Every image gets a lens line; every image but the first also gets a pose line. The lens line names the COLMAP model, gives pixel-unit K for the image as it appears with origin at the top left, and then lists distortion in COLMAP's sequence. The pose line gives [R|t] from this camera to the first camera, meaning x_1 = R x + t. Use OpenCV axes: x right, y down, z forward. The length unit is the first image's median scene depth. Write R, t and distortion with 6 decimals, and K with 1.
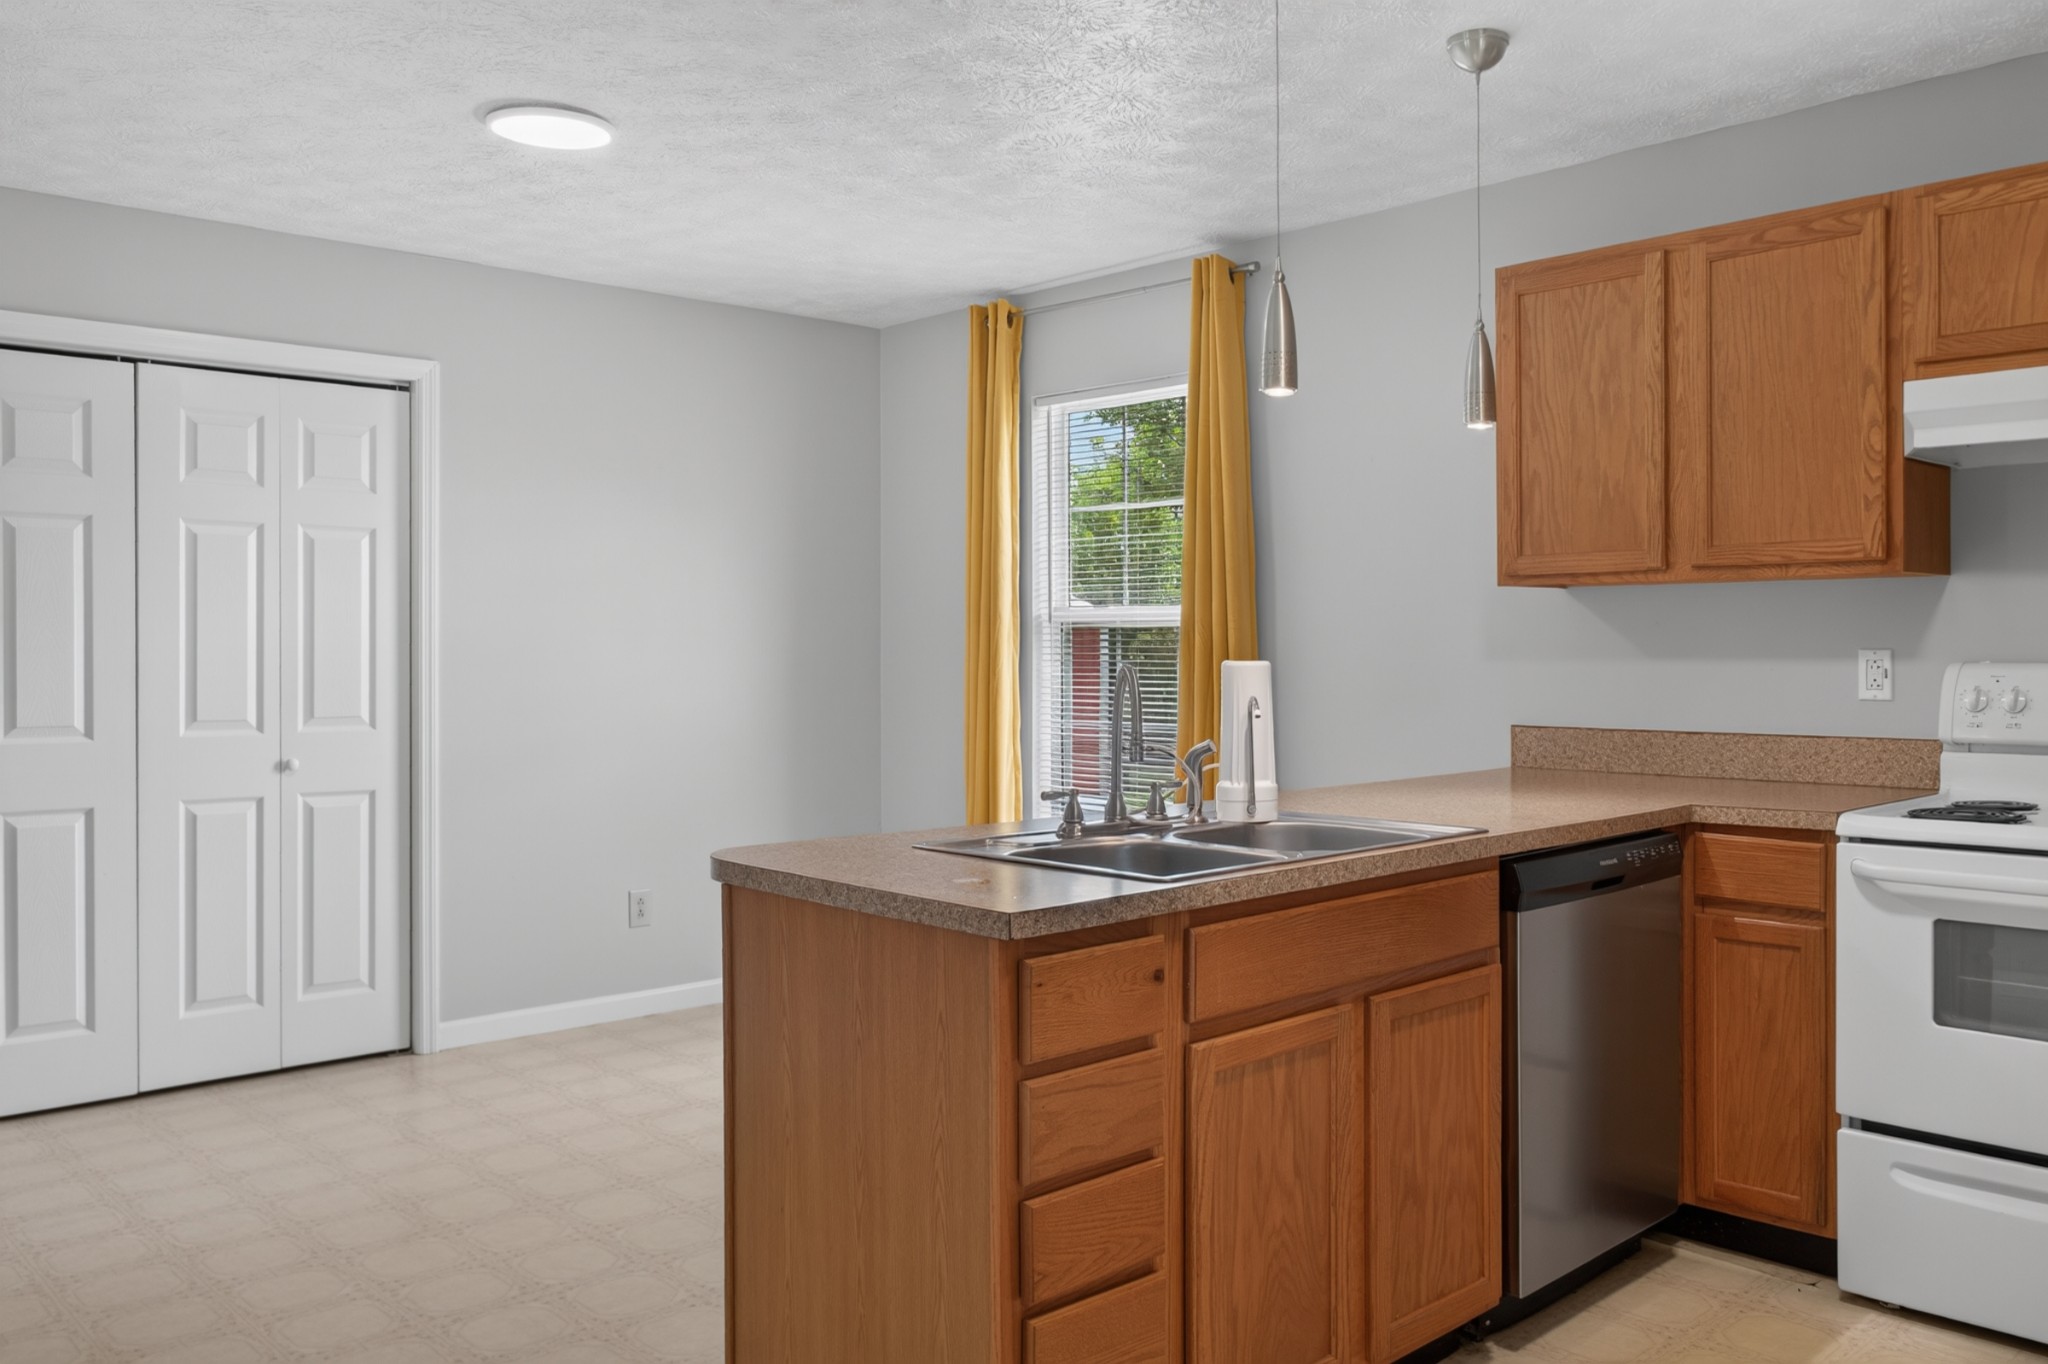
lens RADIAL K [[1662.1, 0, 961.9], [0, 1662.1, 658.6], [0, 0, 1]] dist [-0.000986, -0.001356]
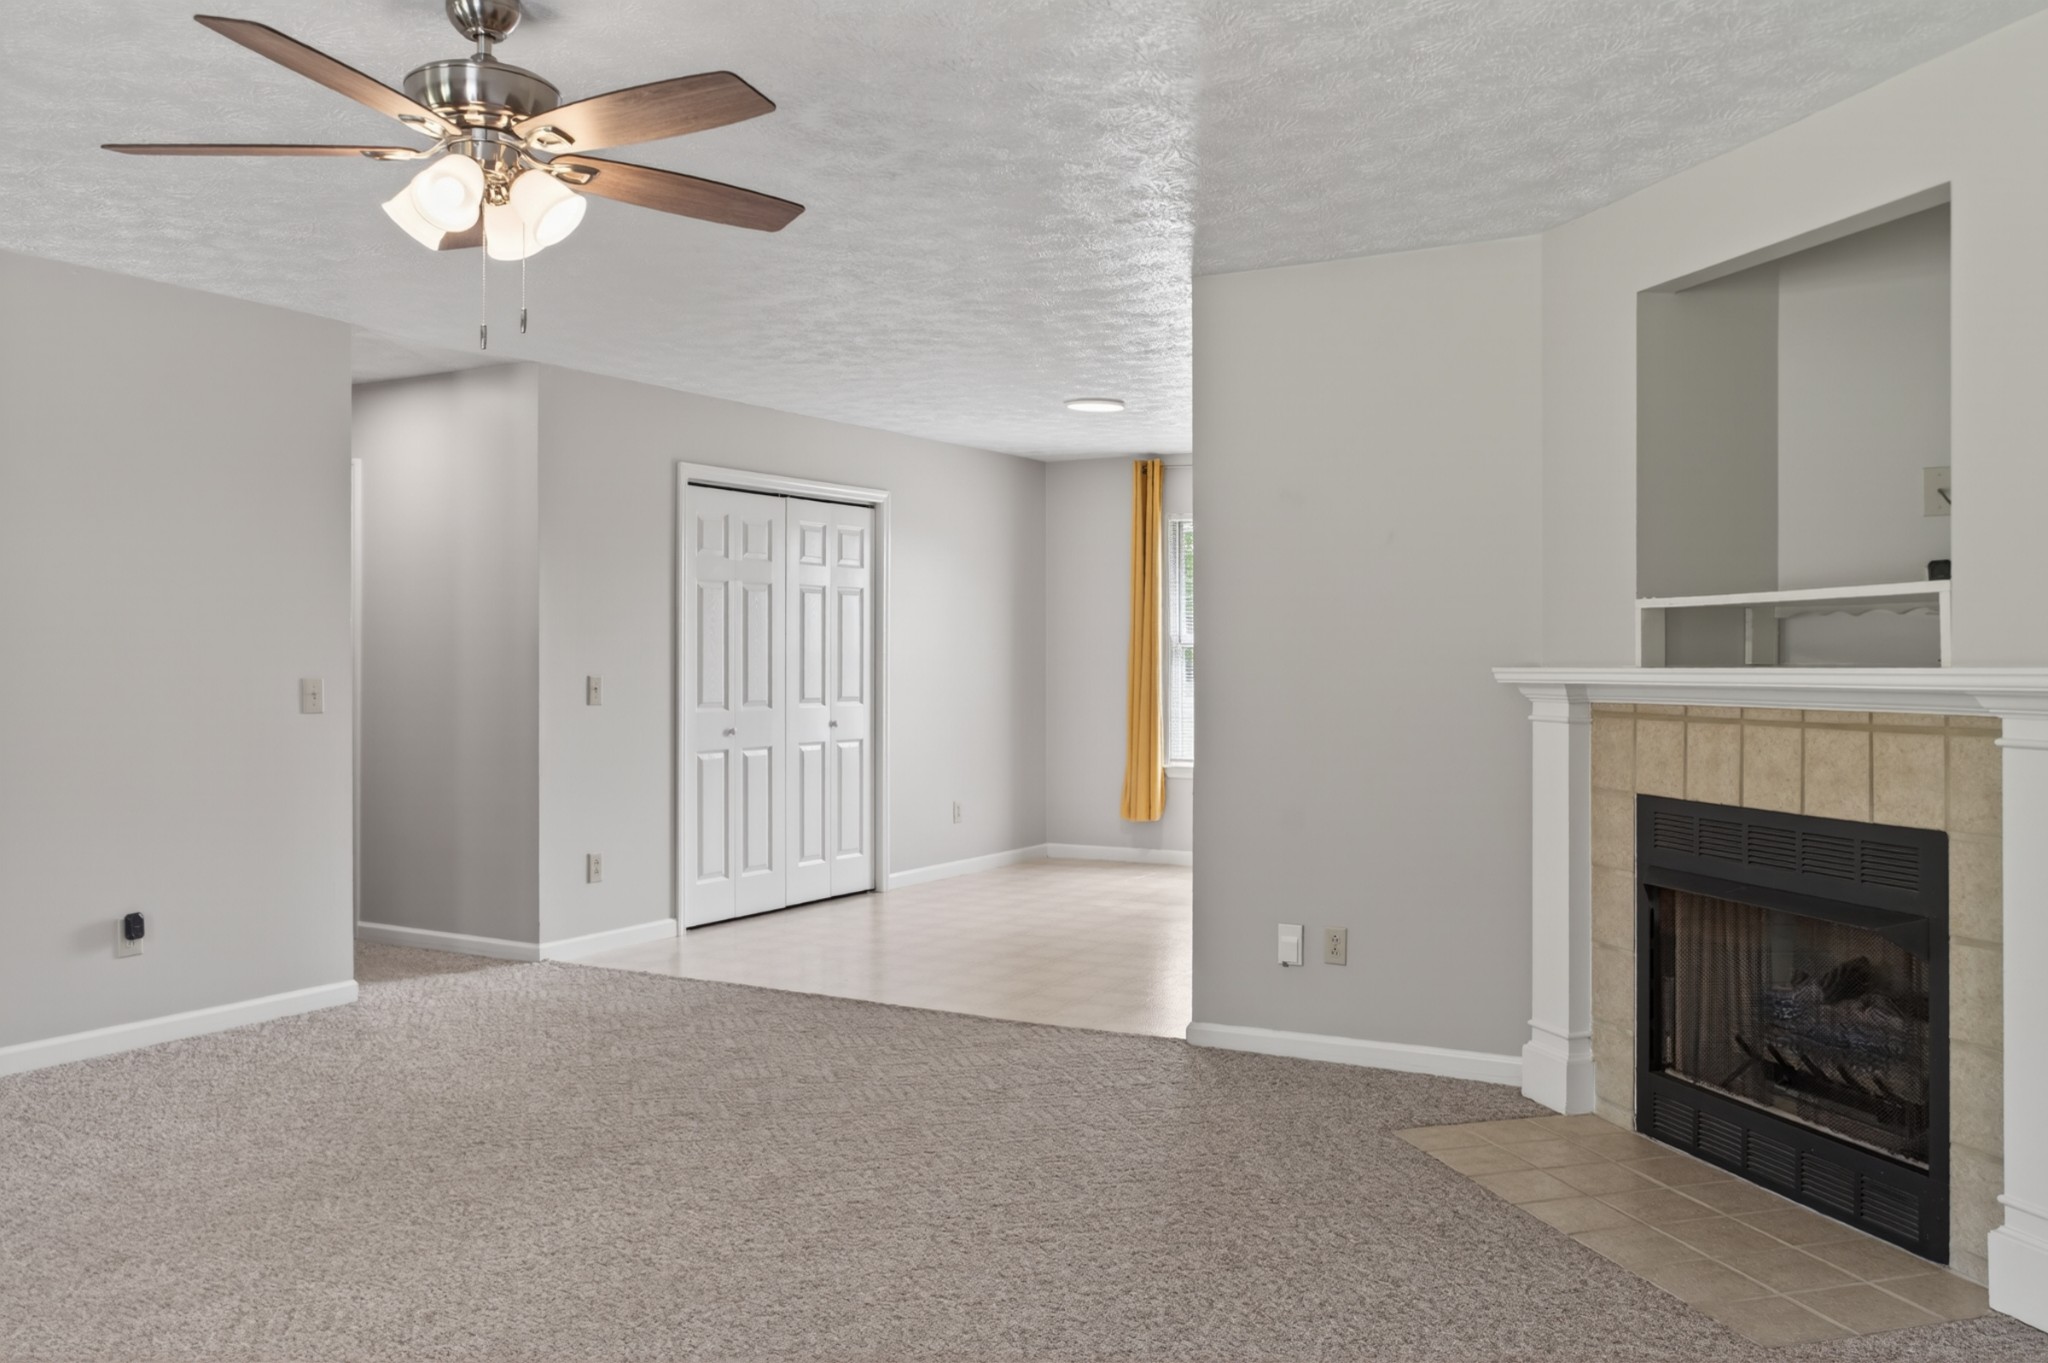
lens RADIAL K [[1662.1, 0, 961.9], [0, 1662.1, 658.1], [0, 0, 1]] dist [-0.000986, -0.001356]
pose [[0.960371, 0.000729, 0.278725, -0.726601], [0.000800, 0.999985, -0.005373, 0.004347], [-0.278725, 0.005383, 0.960356, -0.686086]]
